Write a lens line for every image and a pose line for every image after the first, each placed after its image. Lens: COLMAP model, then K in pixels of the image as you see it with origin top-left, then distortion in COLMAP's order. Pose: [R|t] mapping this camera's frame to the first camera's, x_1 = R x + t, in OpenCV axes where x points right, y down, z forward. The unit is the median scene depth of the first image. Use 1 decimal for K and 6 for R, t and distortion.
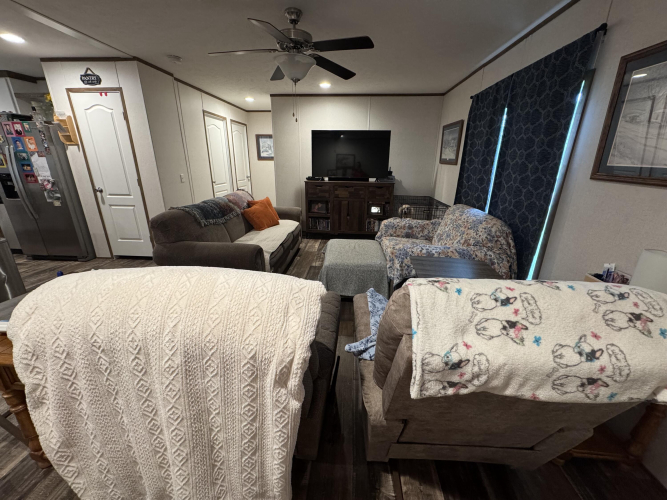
lens RADIAL K [[264.6, 0, 328.4], [0, 264.6, 246.0], [0, 0, 1]] dist [-0.001697, 0.001196]
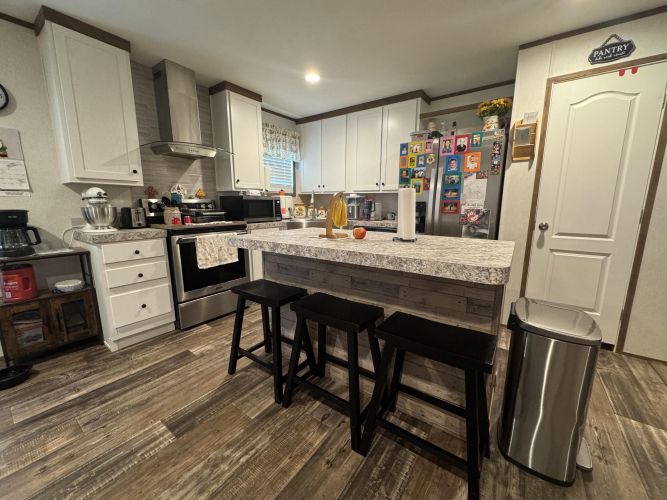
lens RADIAL K [[264.6, 0, 338.9], [0, 264.6, 249.0], [0, 0, 1]] dist [-0.001697, 0.001196]
pose [[0.858622, 0.082689, -0.505896, -1.057683], [-0.156081, 0.982216, -0.104361, -0.009842], [0.488269, 0.168567, 0.856258, 0.223149]]
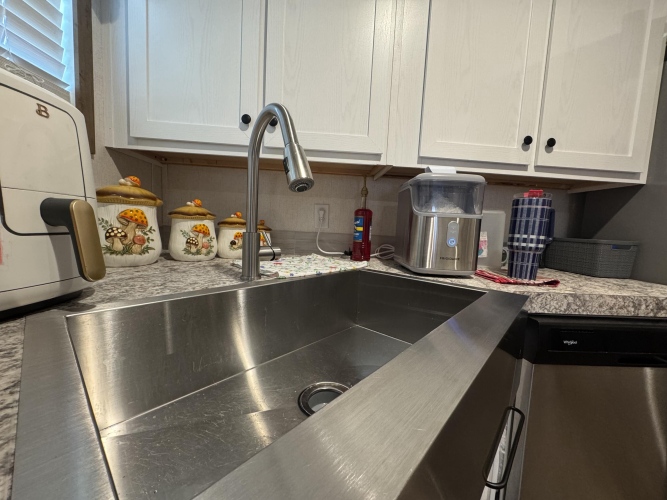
lens RADIAL K [[264.6, 0, 331.9], [0, 264.6, 249.9], [0, 0, 1]] dist [-0.001697, 0.001196]
pose [[0.992058, 0.030157, 0.122110, -1.765912], [-0.002156, 0.974765, -0.223225, -0.236216], [-0.125760, 0.221189, 0.967088, 0.988582]]
